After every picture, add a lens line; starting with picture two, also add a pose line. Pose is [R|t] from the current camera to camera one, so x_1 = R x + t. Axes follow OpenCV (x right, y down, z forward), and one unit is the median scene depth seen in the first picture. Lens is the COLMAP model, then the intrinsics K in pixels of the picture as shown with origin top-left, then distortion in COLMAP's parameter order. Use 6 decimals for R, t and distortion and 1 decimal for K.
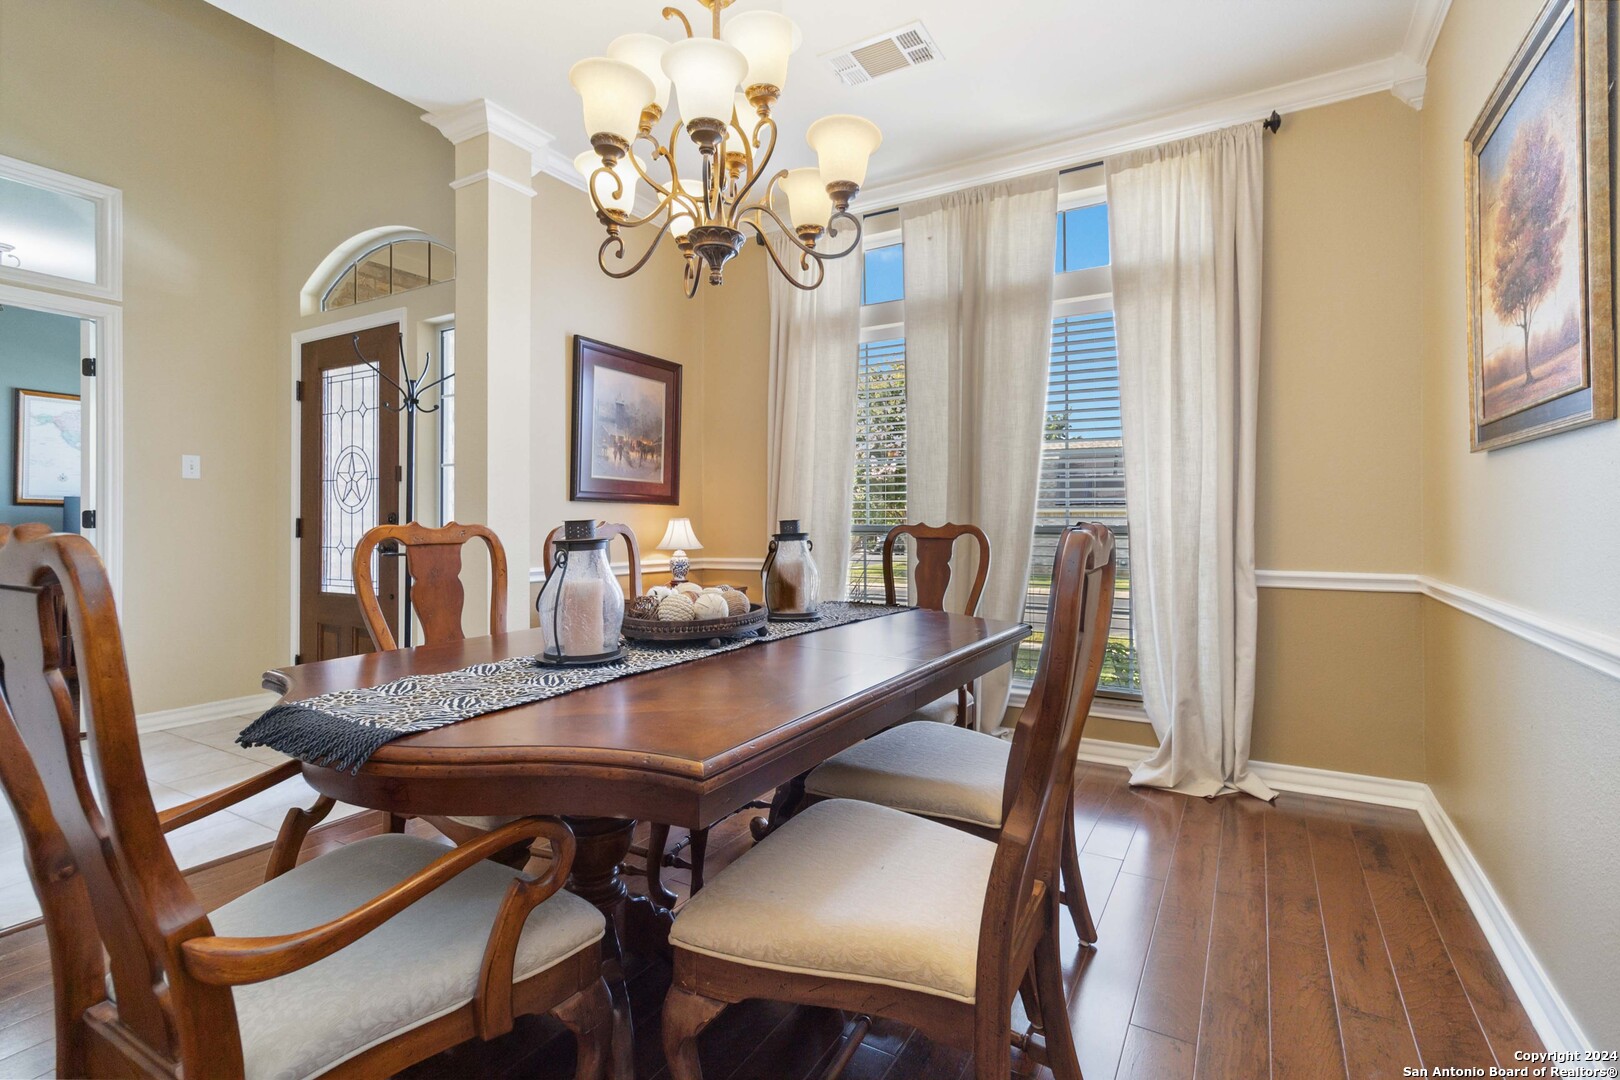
lens RADIAL K [[759.4, 0, 818.3], [0, 759.4, 526.9], [0, 0, 1]] dist [0.000225, 0.001567]
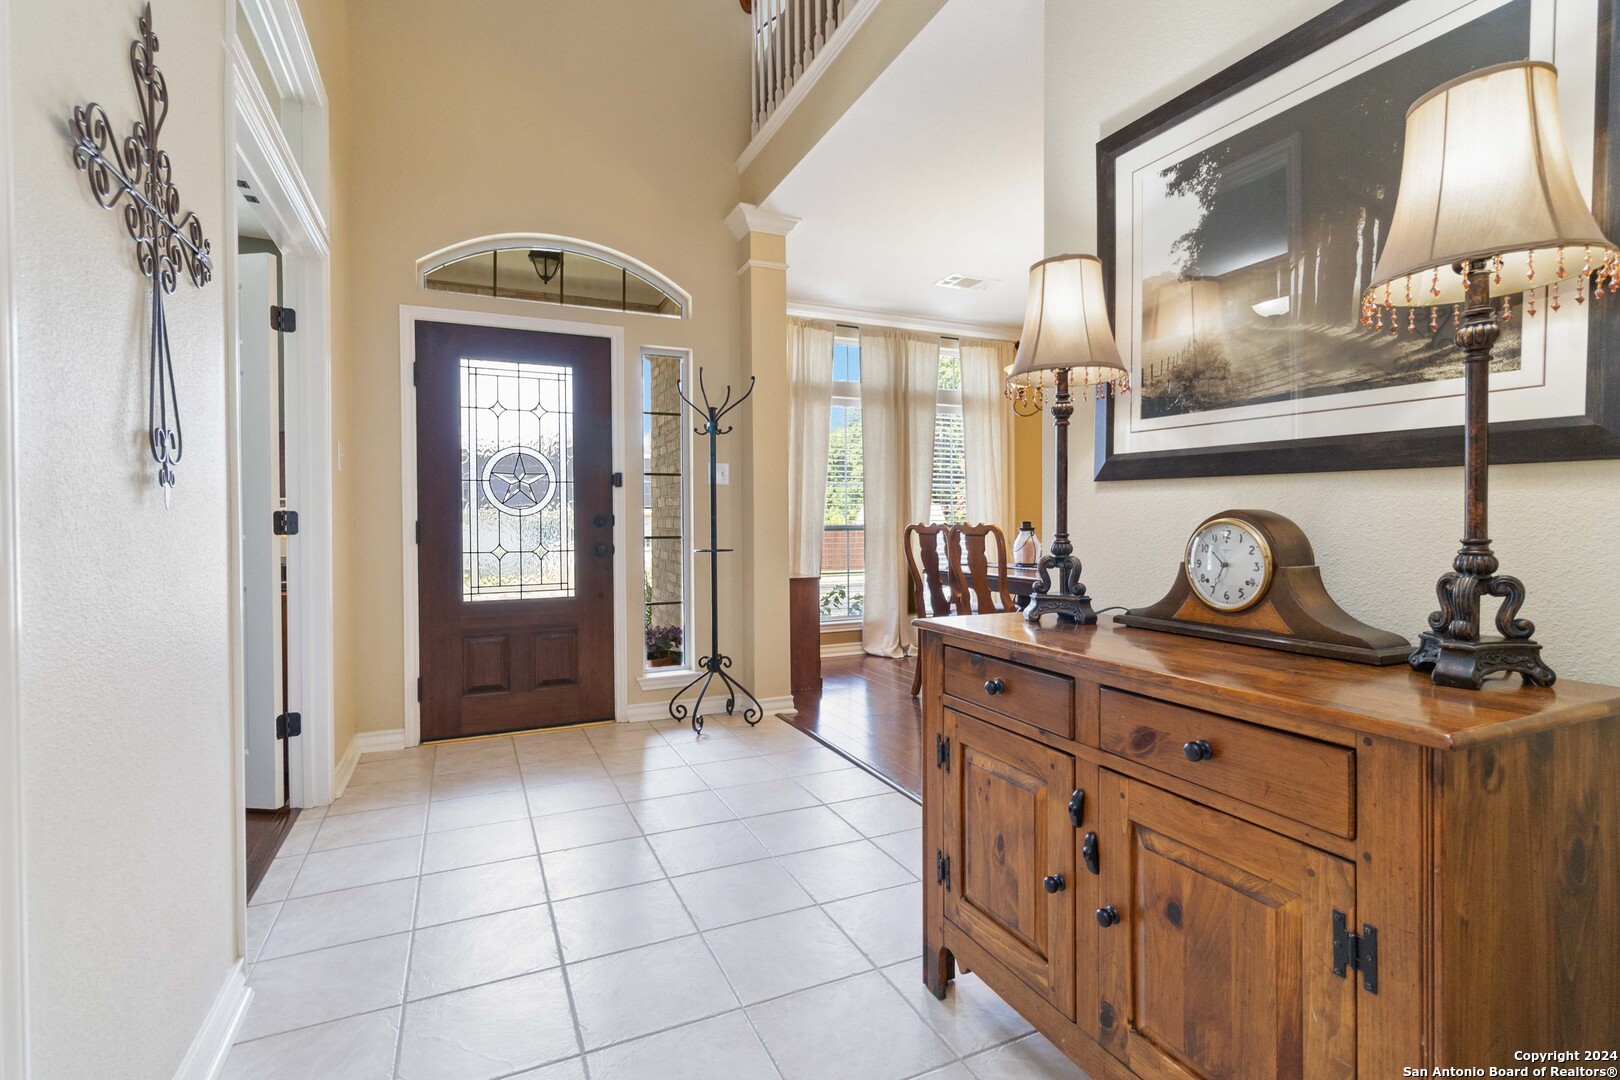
lens RADIAL K [[759.4, 0, 813.2], [0, 759.4, 532.5], [0, 0, 1]] dist [0.000225, 0.001567]
pose [[0.586764, -0.014077, 0.809636, -1.323610], [0.009247, 0.999900, 0.010684, -0.002478], [-0.809705, 0.001218, 0.586835, 0.139523]]
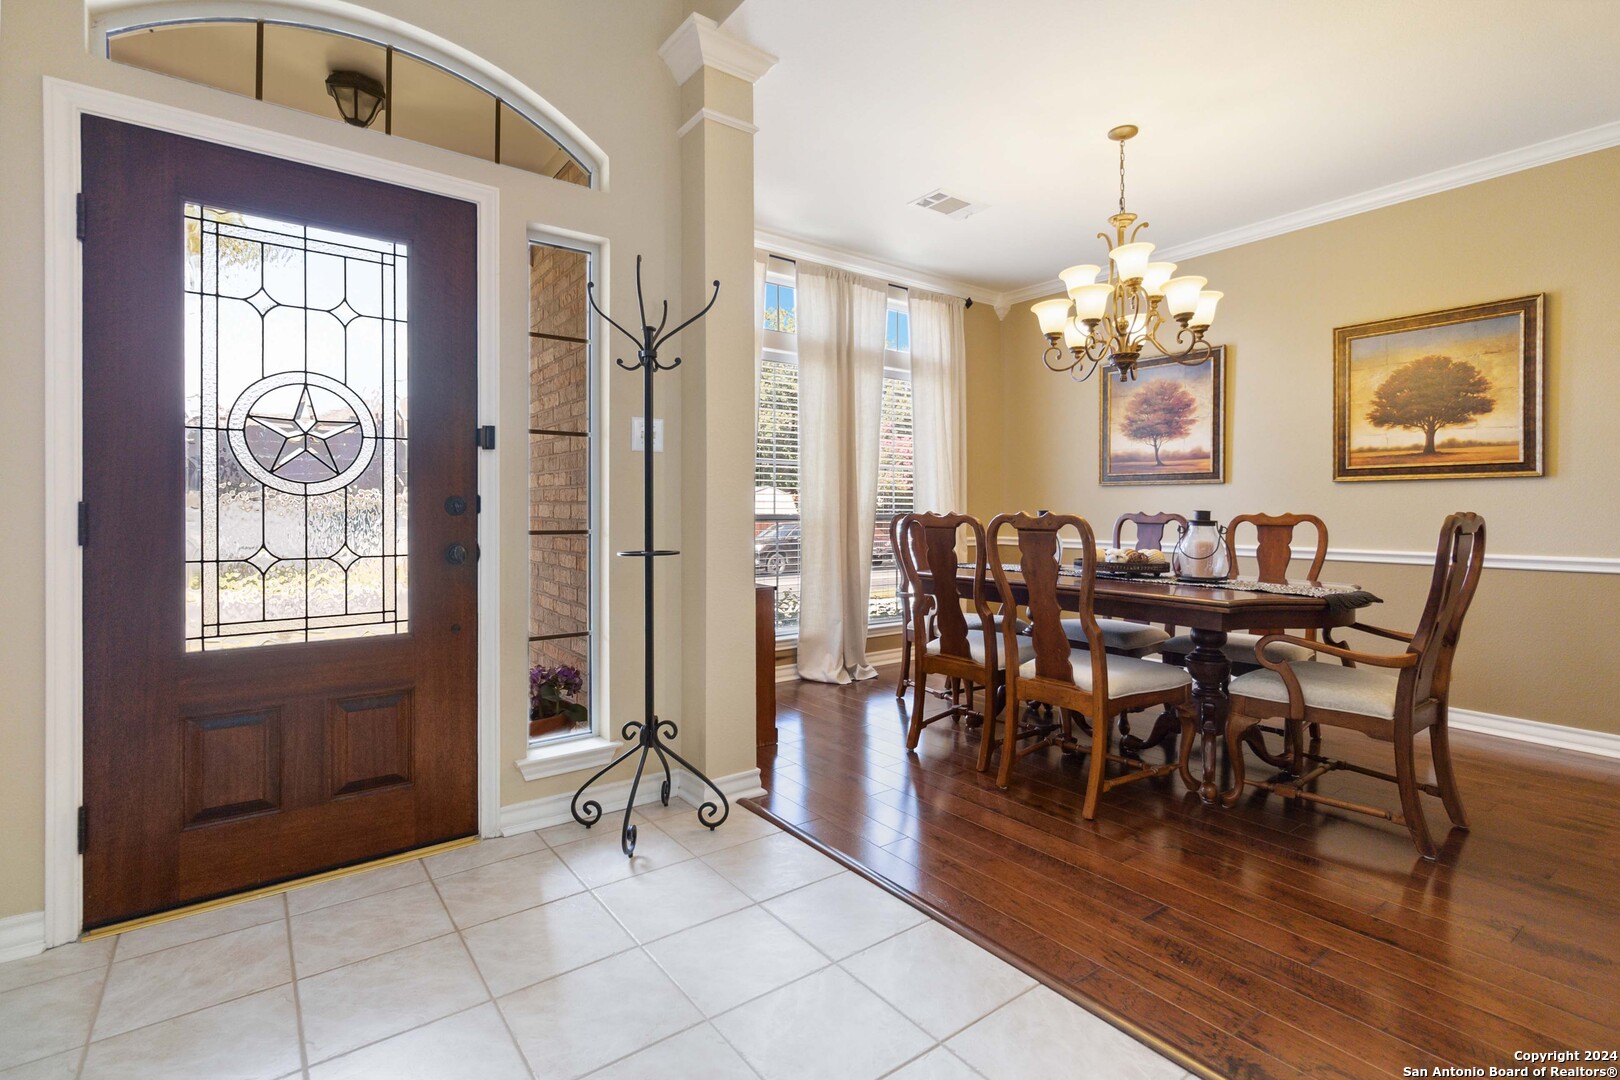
lens RADIAL K [[759.4, 0, 814.2], [0, 759.4, 513.1], [0, 0, 1]] dist [0.000225, 0.001567]
pose [[0.397796, -0.001787, 0.917472, -1.089010], [0.003458, 0.999994, 0.000449, -0.002790], [-0.917467, 0.002994, 0.397800, 0.496053]]
